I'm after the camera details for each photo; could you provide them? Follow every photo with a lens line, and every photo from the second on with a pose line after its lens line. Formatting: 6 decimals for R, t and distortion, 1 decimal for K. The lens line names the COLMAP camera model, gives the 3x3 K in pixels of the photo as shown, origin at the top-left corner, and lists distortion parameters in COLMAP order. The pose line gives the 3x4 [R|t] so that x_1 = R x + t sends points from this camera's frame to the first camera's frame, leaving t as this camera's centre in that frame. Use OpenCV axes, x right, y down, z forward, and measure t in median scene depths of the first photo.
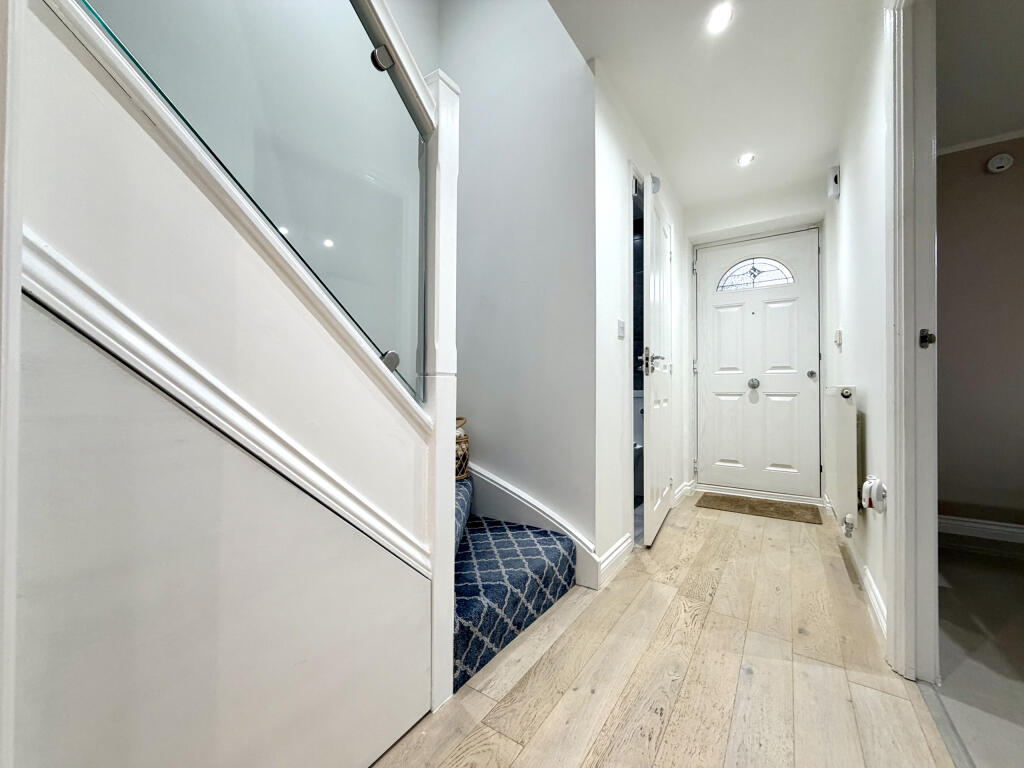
lens RADIAL K [[408.1, 0, 508.8], [0, 408.1, 384.6], [0, 0, 1]] dist [-0.000488, 0.000249]
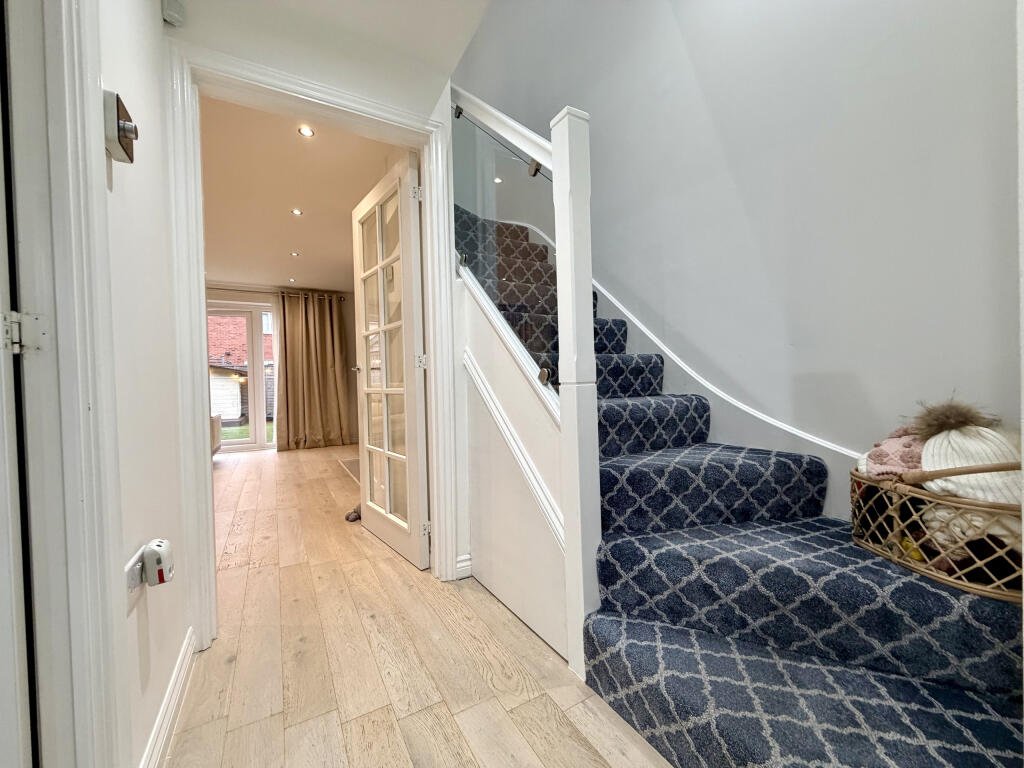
lens RADIAL K [[408.1, 0, 508.8], [0, 408.1, 384.6], [0, 0, 1]] dist [-0.000488, 0.000249]
pose [[-0.436364, 0.020169, -0.899544, 0.725614], [0.036232, 0.999332, 0.004830, -0.026231], [0.899040, -0.030485, -0.436803, 1.060461]]
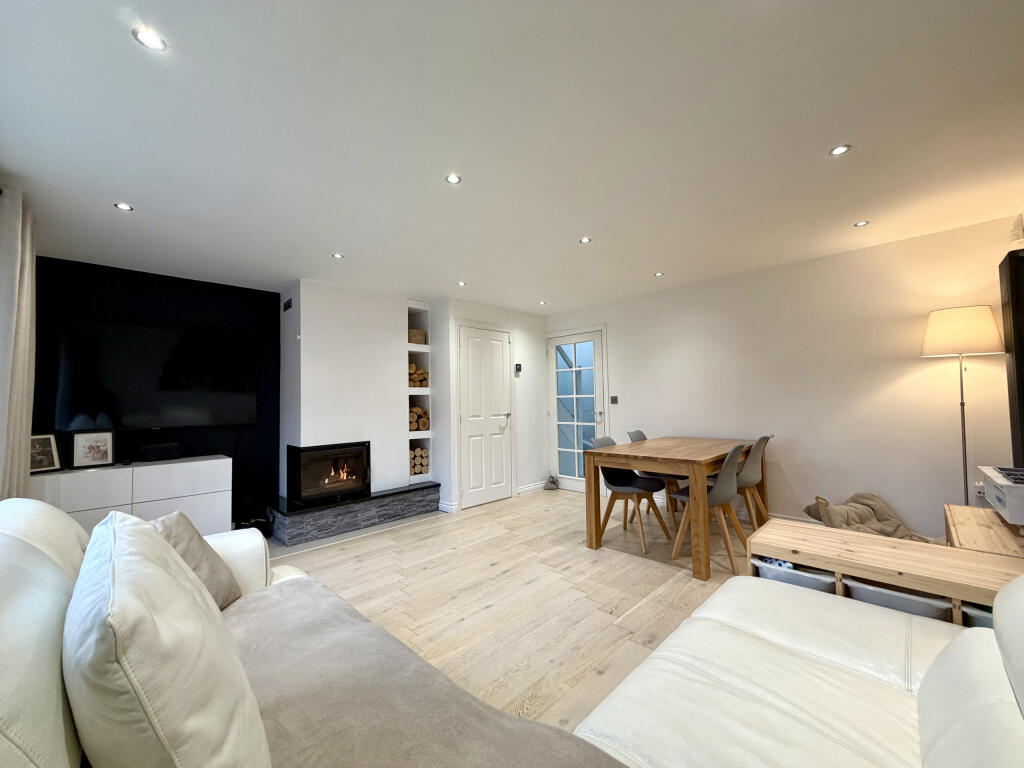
lens RADIAL K [[408.1, 0, 508.8], [0, 408.1, 384.6], [0, 0, 1]] dist [-0.000488, 0.000249]
pose [[0.981571, -0.029896, -0.188743, -0.082282], [0.024370, 0.999206, -0.031531, -0.275132], [0.189535, 0.026350, 0.981520, -3.995547]]
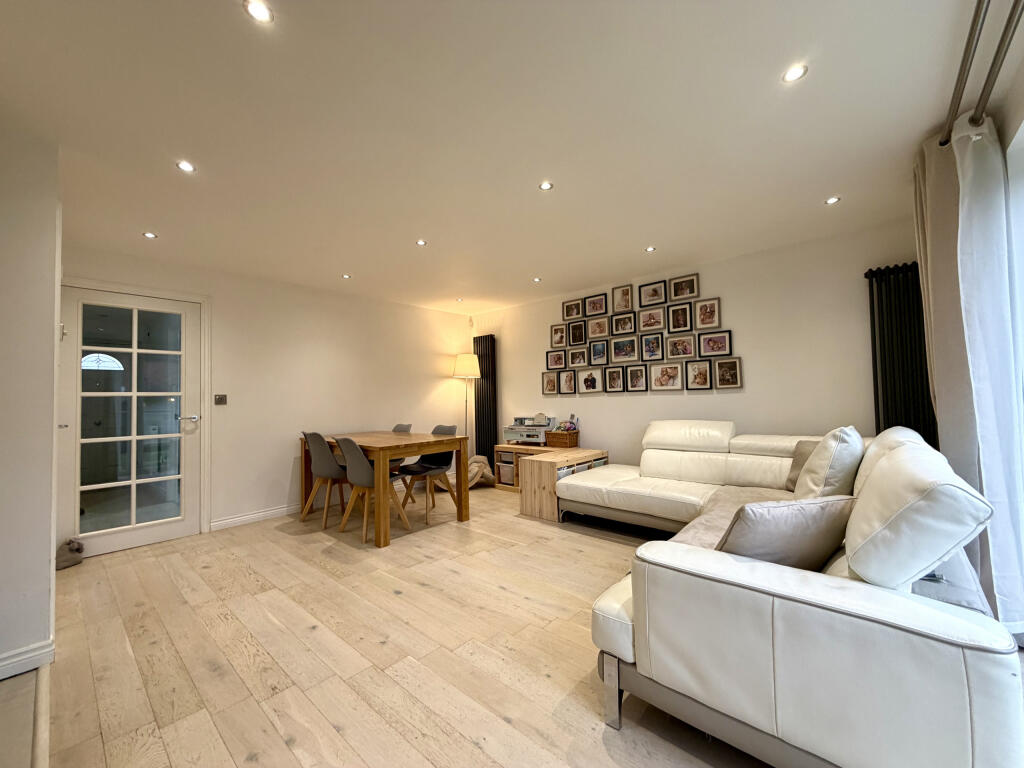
lens RADIAL K [[408.1, 0, 508.8], [0, 408.1, 384.6], [0, 0, 1]] dist [-0.000488, 0.000249]
pose [[0.133393, 0.030587, 0.990591, -2.317656], [0.013903, 0.999368, -0.032730, -0.215471], [-0.990966, 0.018139, 0.132883, -2.560933]]
